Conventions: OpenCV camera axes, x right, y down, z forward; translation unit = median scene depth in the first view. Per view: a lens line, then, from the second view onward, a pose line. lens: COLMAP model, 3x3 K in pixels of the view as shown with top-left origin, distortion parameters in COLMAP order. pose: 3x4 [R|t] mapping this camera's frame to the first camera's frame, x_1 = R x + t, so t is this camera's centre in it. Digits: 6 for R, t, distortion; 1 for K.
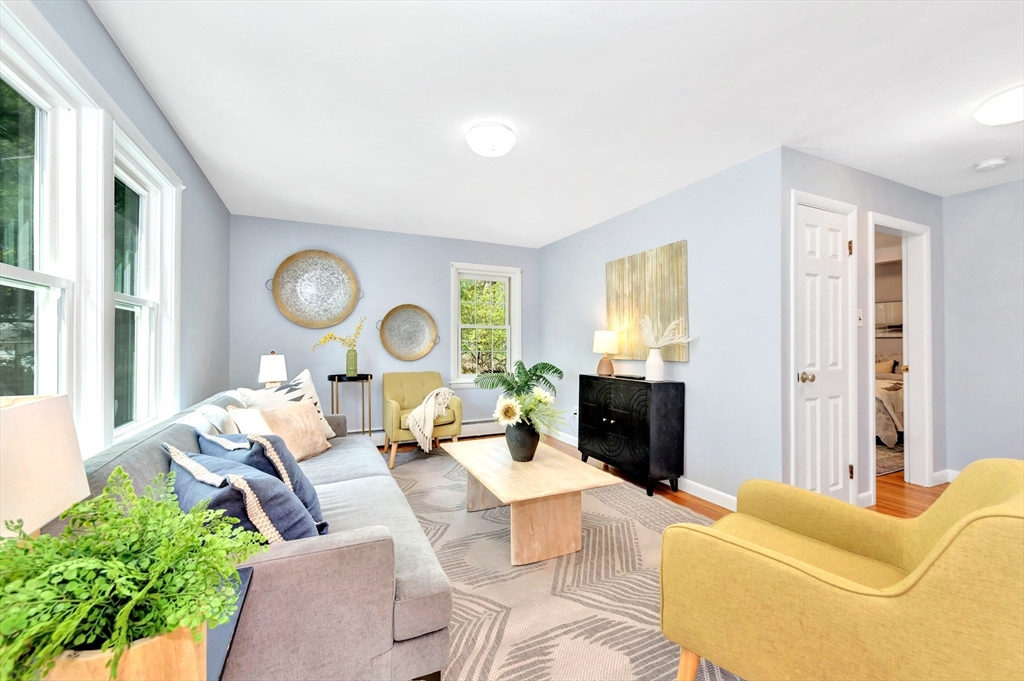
lens RADIAL K [[410.7, 0, 506.0], [0, 410.7, 338.1], [0, 0, 1]] dist [0.009046, -0.000013]
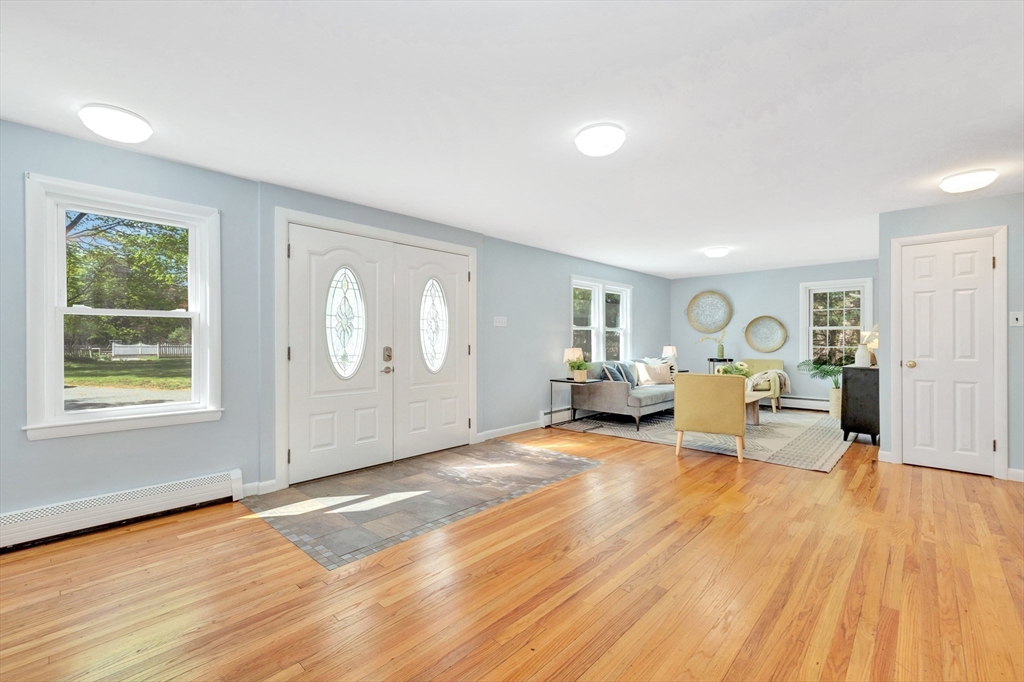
lens RADIAL K [[441.0, 0, 522.6], [0, 441.0, 343.6], [0, 0, 1]] dist [-0.002834, 0.000757]
pose [[0.404238, 0.004324, -0.914644, 1.046013], [0.010183, 0.999906, 0.009227, -0.003319], [0.914597, -0.013043, 0.404155, -0.573261]]
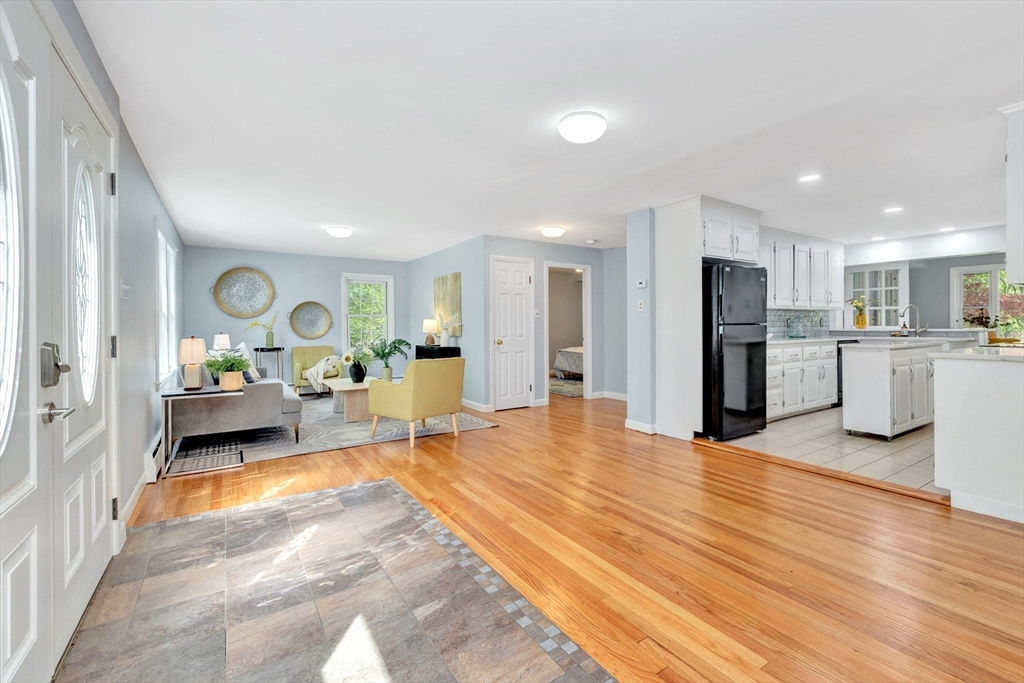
lens RADIAL K [[441.0, 0, 527.3], [0, 441.0, 326.3], [0, 0, 1]] dist [-0.002834, 0.000757]
pose [[0.986433, -0.006062, 0.164050, 0.327017], [0.004211, 0.999923, 0.011633, -0.008123], [-0.164108, -0.010784, 0.986383, -0.840903]]
